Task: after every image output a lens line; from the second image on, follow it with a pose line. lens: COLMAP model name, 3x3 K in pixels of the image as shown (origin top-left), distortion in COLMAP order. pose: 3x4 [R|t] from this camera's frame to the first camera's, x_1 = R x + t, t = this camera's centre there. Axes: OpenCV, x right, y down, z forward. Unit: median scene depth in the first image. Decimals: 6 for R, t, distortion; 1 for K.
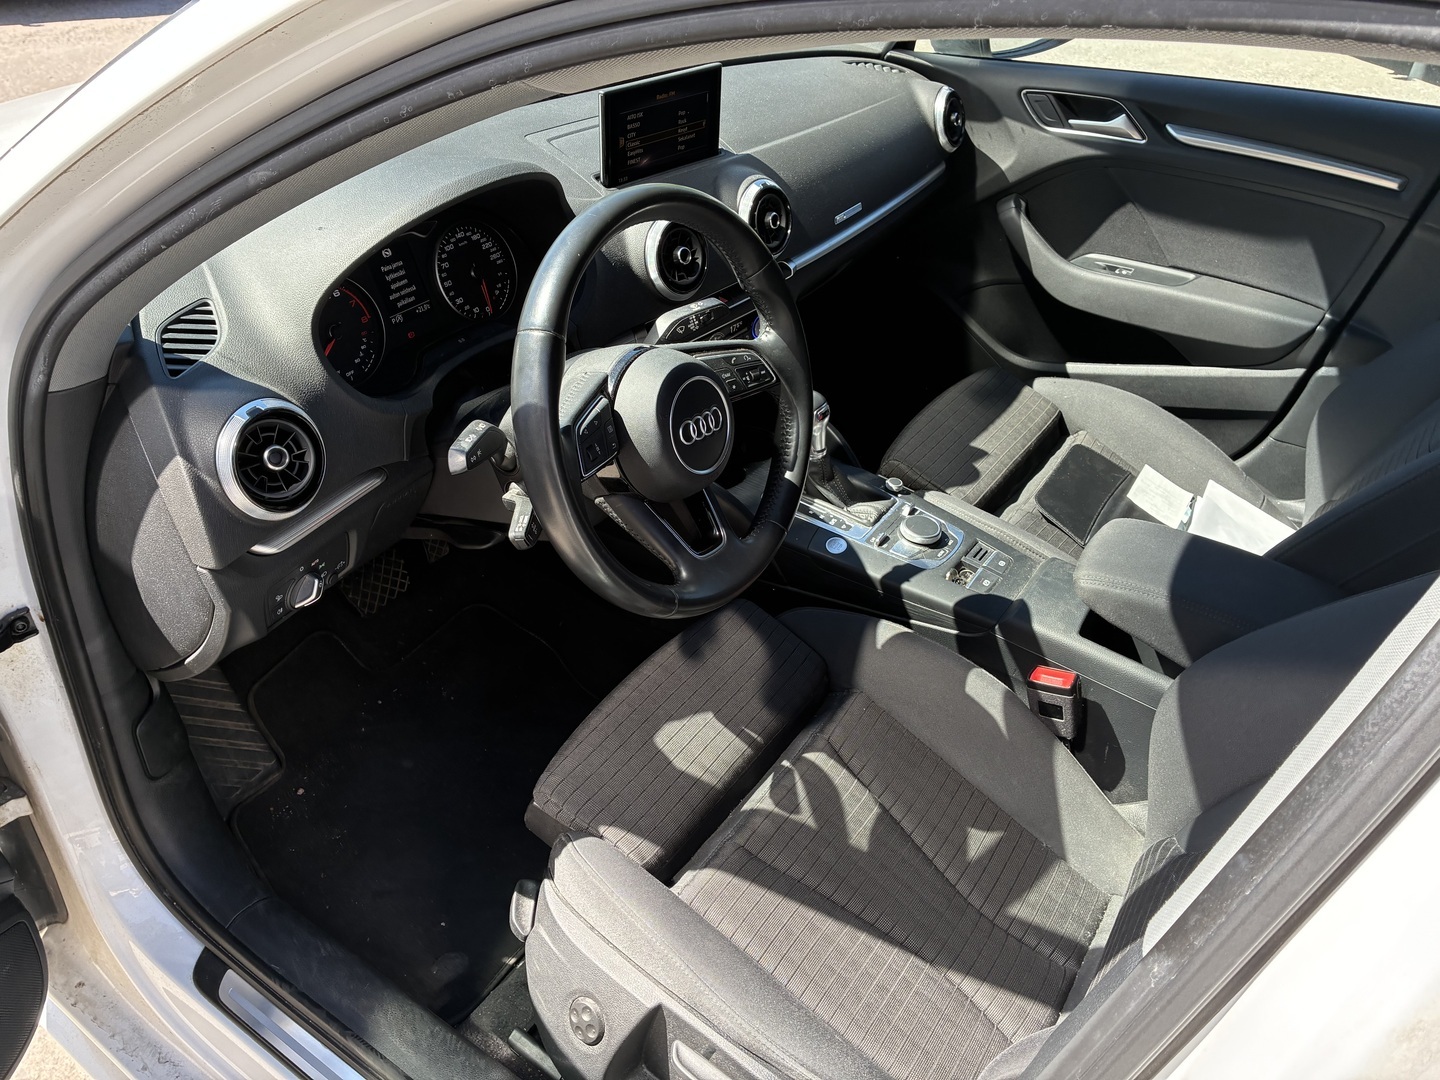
lens RADIAL K [[1094.5, 0, 720.0], [0, 1094.5, 540.0], [0, 0, 1]] dist [0.054075, 0.002904]
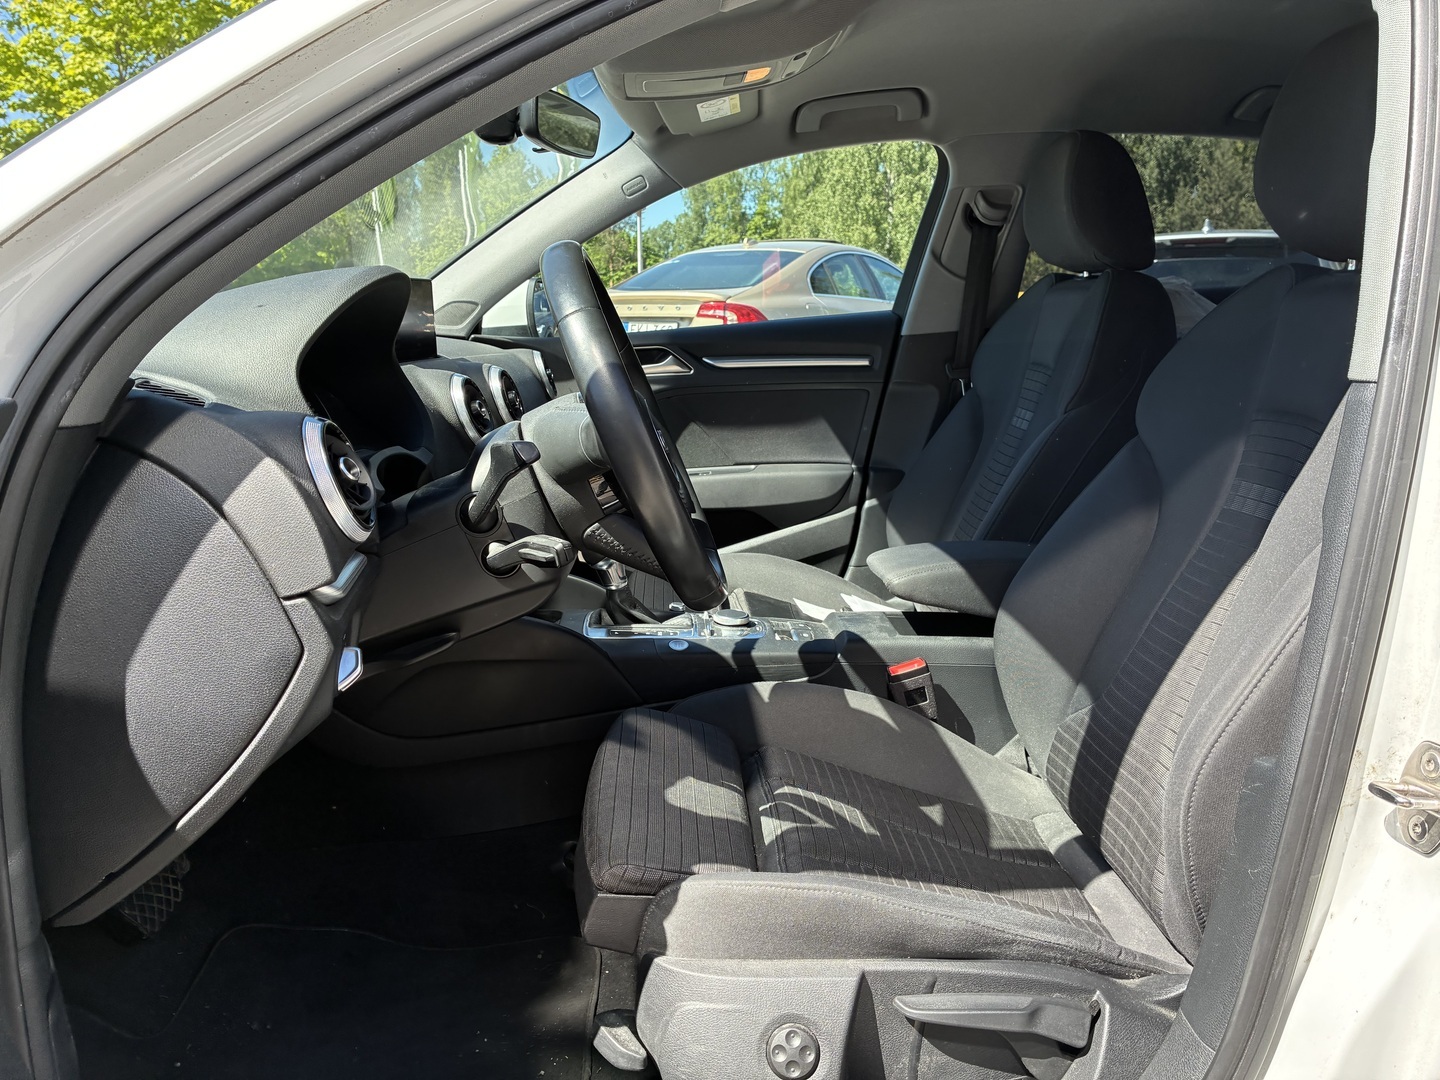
lens RADIAL K [[1084.5, 0, 720.0], [0, 1084.5, 540.0], [0, 0, 1]] dist [0.000815, -0.001593]
pose [[0.787513, -0.169243, 0.592605, -0.483756], [0.405667, 0.866223, -0.291706, 0.248602], [-0.463959, 0.470122, 0.750818, 0.154652]]
